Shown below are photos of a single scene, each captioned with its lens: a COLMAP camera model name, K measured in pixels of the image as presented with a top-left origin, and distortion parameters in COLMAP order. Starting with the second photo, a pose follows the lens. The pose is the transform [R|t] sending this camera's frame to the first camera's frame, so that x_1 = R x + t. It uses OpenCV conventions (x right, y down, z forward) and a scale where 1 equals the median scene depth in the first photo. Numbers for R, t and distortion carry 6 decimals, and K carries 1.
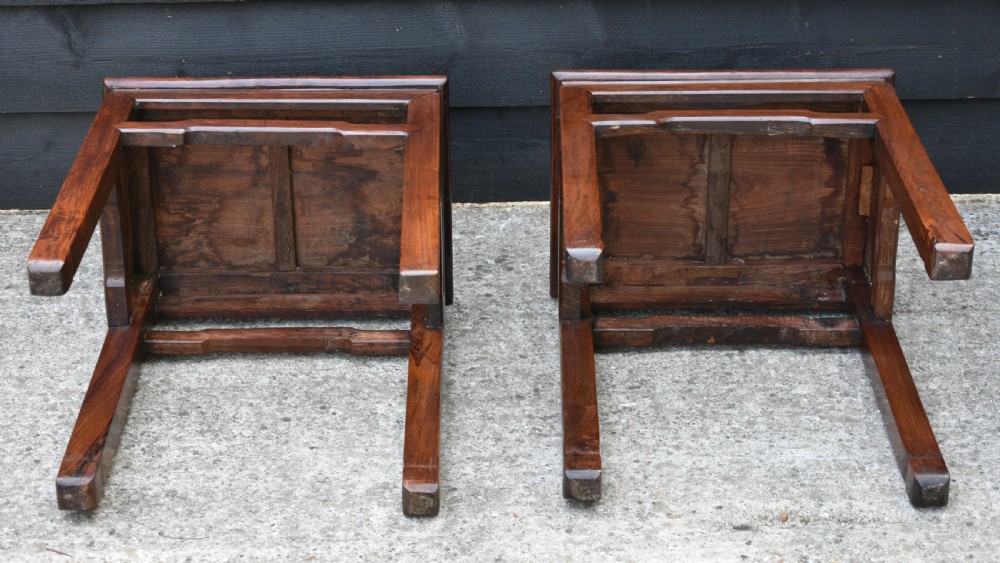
lens RADIAL K [[2109.7, 0, 509.6], [0, 2109.7, 286.1], [0, 0, 1]] dist [-0.022394, 0.000000]
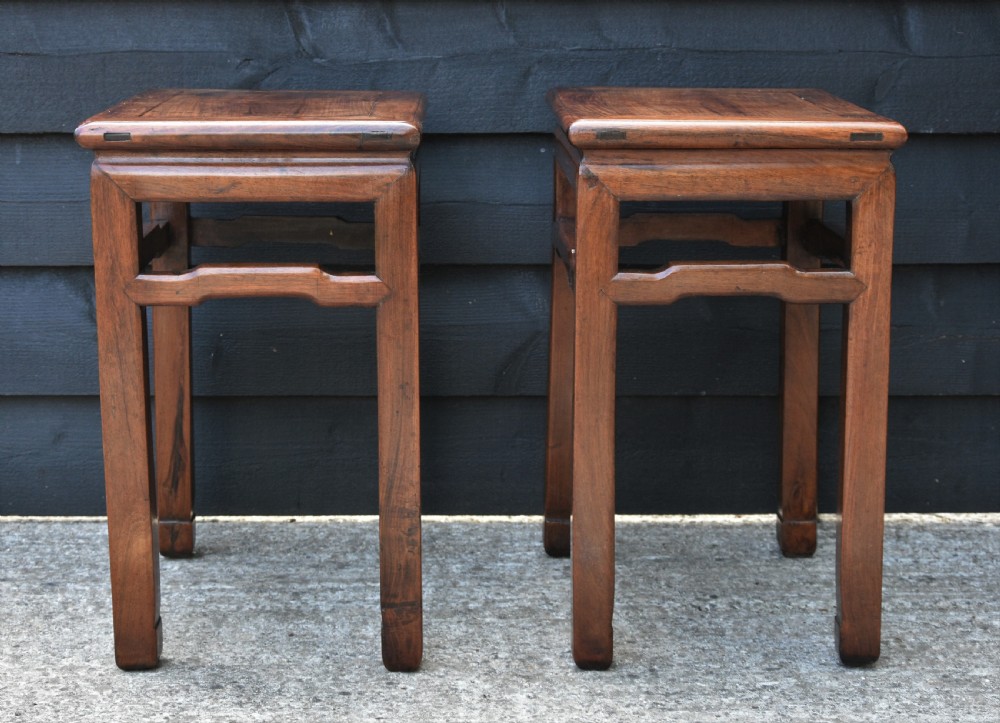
lens RADIAL K [[2171.6, 0, 497.4], [0, 2171.6, 353.6], [0, 0, 1]] dist [-0.020641, 0.000000]
pose [[0.999960, 0.008963, -0.000027, -0.048408], [-0.008656, 0.964888, -0.262517, 0.153059], [-0.002327, 0.262507, 0.964927, 0.167395]]
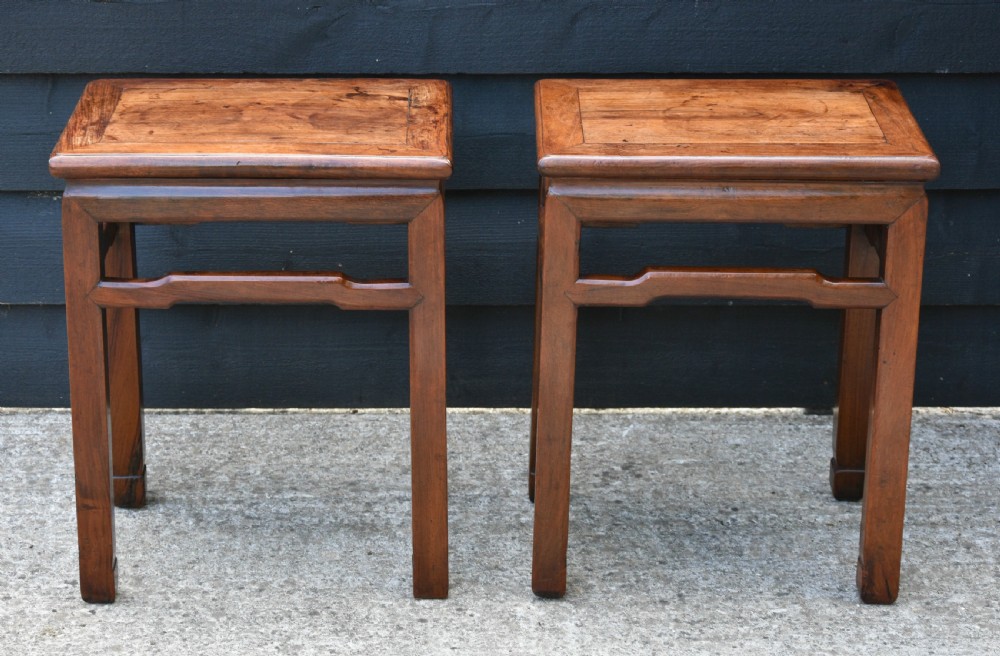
lens RADIAL K [[2622.2, 0, 501.4], [0, 2622.2, 383.3], [0, 0, 1]] dist [0.000644, 0.000000]
pose [[0.999875, 0.013921, 0.007481, -0.079542], [-0.013336, 0.997226, -0.073234, 0.042085], [-0.008480, 0.073125, 0.997287, -0.192377]]
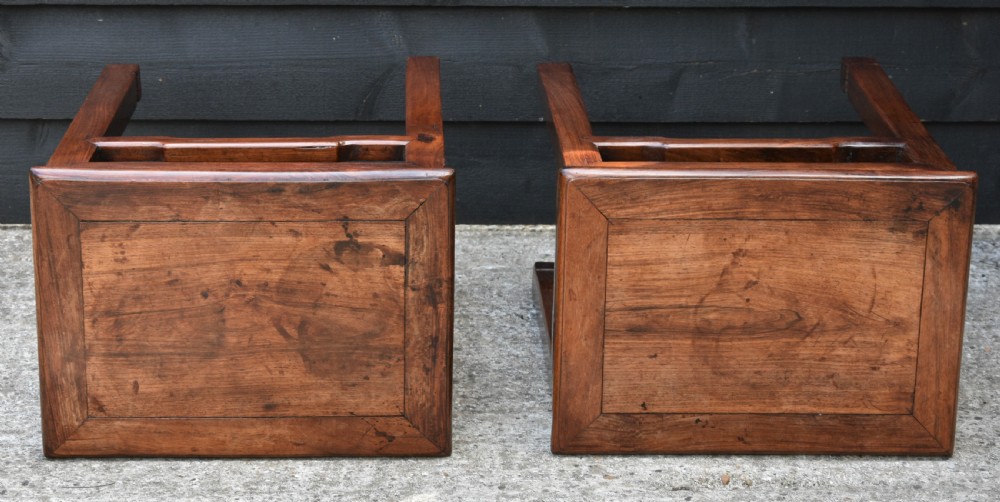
lens RADIAL K [[2314.5, 0, 497.2], [0, 2314.5, 240.0], [0, 0, 1]] dist [-0.011764, 0.000000]
pose [[0.999724, 0.014892, 0.018194, 0.004605], [-0.012259, 0.990482, -0.137093, 0.134182], [-0.020063, 0.136832, 0.990391, -0.054731]]
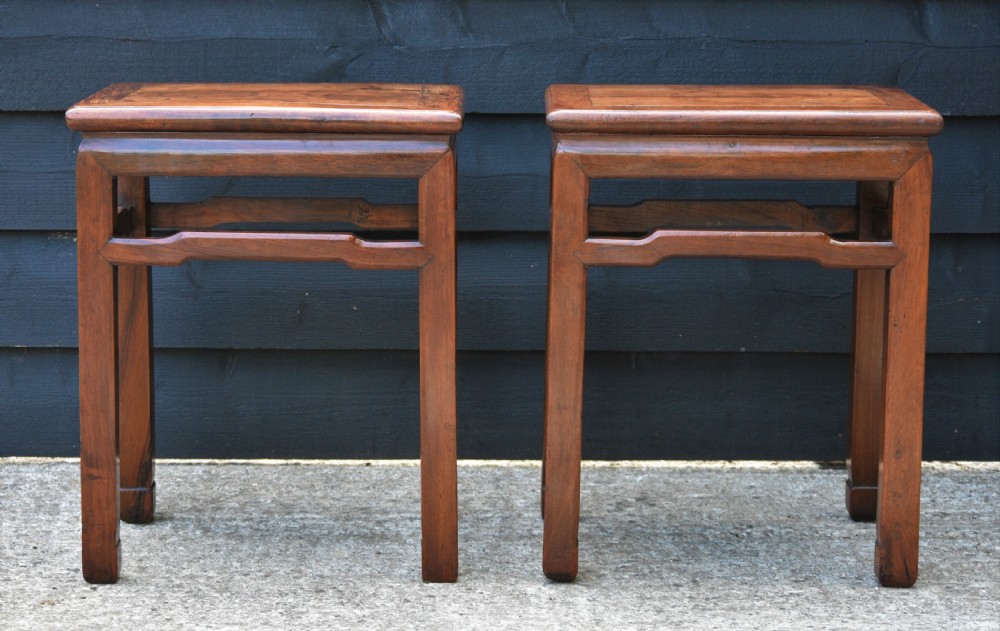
lens RADIAL K [[2542.4, 0, 519.2], [0, 2542.4, 268.4], [0, 0, 1]] dist [0.004569, 0.000000]
pose [[0.999893, 0.014623, -0.000982, -0.066879], [-0.014270, 0.956068, -0.292798, 0.250886], [-0.003342, 0.292781, 0.956174, -0.118932]]
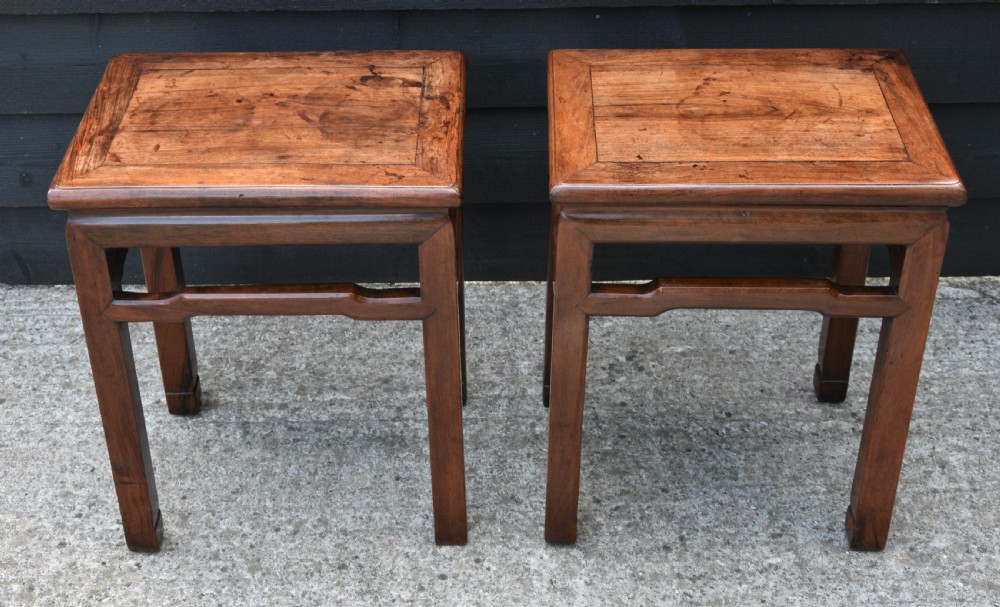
lens RADIAL K [[1514.3, 0, 501.3], [0, 1514.3, 264.2], [0, 0, 1]] dist [-0.025363, 0.000000]
pose [[0.999864, 0.010718, -0.012532, -0.068797], [-0.008663, 0.988055, 0.153858, -0.199134], [0.014032, -0.153729, 0.988013, 0.291351]]
